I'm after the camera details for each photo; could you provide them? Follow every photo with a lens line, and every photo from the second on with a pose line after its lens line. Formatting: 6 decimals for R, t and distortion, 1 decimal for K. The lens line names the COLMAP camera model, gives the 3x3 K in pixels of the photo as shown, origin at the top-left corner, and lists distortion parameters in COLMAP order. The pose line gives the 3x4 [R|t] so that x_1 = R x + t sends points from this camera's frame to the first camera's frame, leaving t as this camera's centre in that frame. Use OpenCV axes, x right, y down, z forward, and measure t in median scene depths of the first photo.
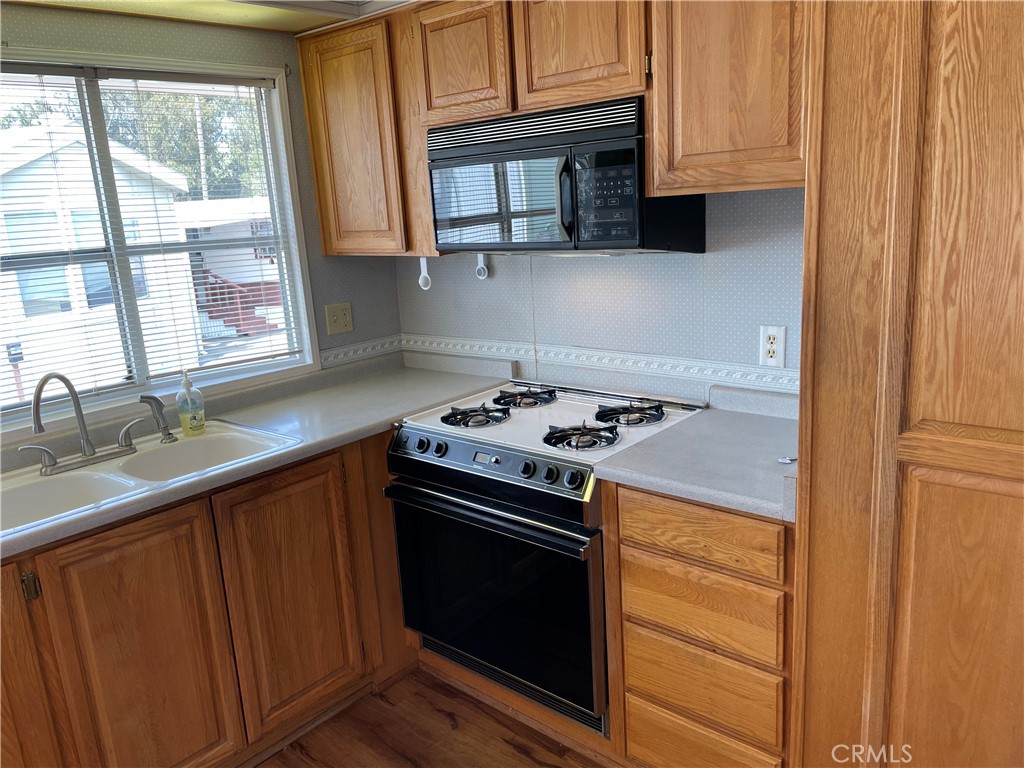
lens RADIAL K [[784.6, 0, 507.8], [0, 784.6, 382.1], [0, 0, 1]] dist [0.083232, -0.112475]
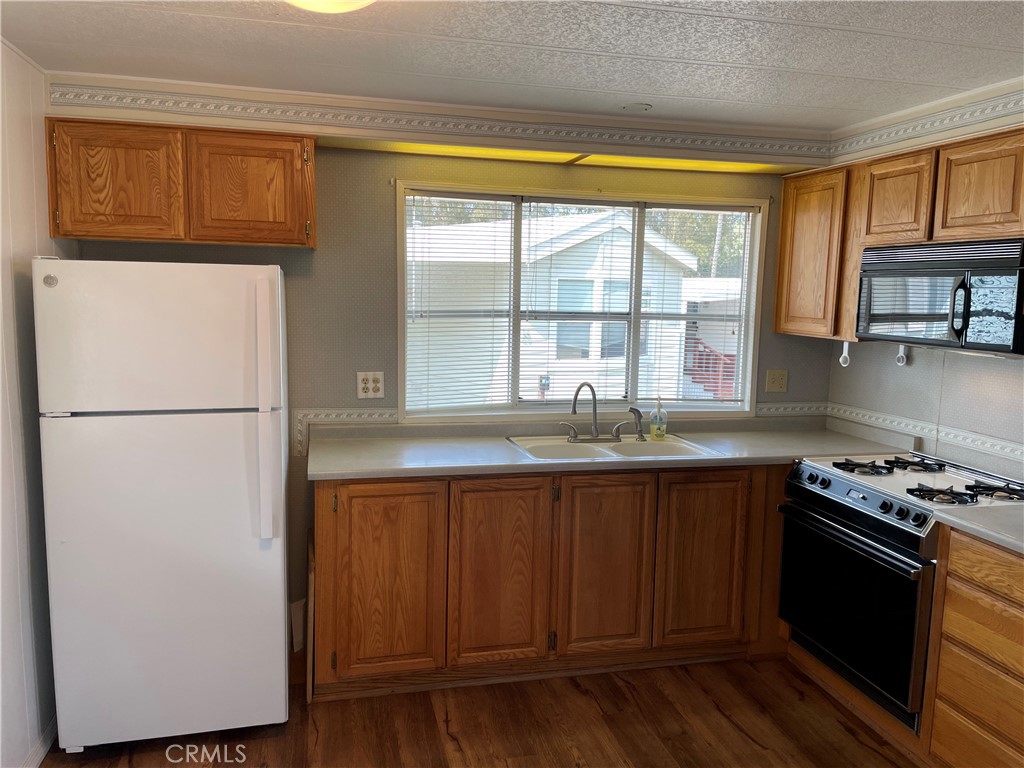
lens RADIAL K [[784.6, 0, 507.8], [0, 784.6, 382.1], [0, 0, 1]] dist [0.083232, -0.112475]
pose [[0.817602, 0.147984, -0.556442, 0.188452], [-0.200104, 0.979198, -0.033606, 0.067361], [0.539894, 0.138822, 0.830206, -0.409195]]
